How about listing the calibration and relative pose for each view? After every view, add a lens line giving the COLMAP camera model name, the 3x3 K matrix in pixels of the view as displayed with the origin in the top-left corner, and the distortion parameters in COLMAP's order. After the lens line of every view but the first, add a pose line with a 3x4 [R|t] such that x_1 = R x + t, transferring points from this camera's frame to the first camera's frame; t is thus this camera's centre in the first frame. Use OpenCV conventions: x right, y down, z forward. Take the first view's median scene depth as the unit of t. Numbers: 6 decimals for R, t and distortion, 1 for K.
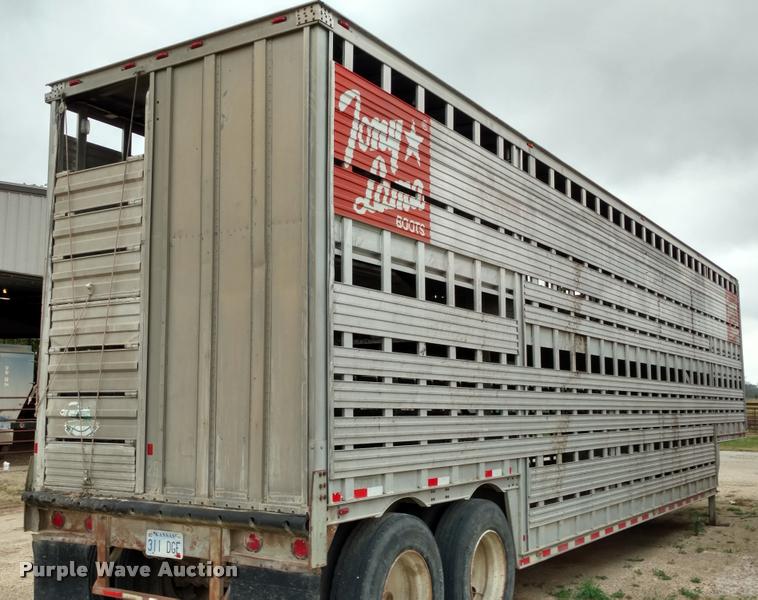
lens RADIAL K [[884.6, 0, 347.5], [0, 884.6, 301.3], [0, 0, 1]] dist [-0.011328, -0.037606]
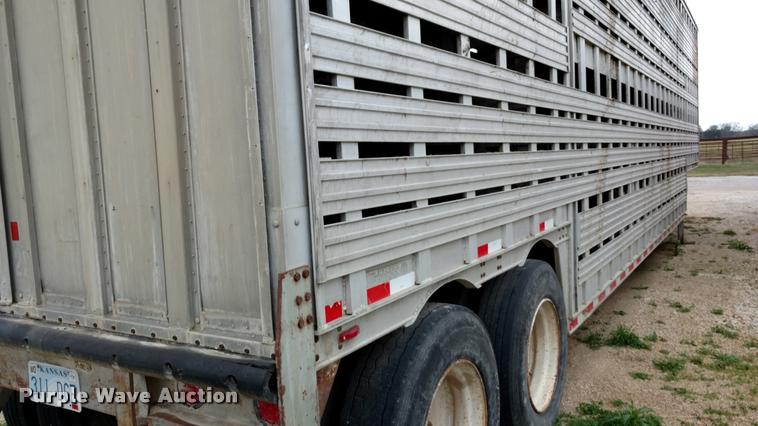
lens RADIAL K [[608.9, 0, 368.3], [0, 608.9, 179.1], [0, 0, 1]] dist [-0.012070, 0.006776]
pose [[0.998651, -0.049135, 0.016793, 0.005199], [0.046019, 0.987296, 0.152079, 0.082305], [-0.024052, -0.151101, 0.988226, 0.596159]]
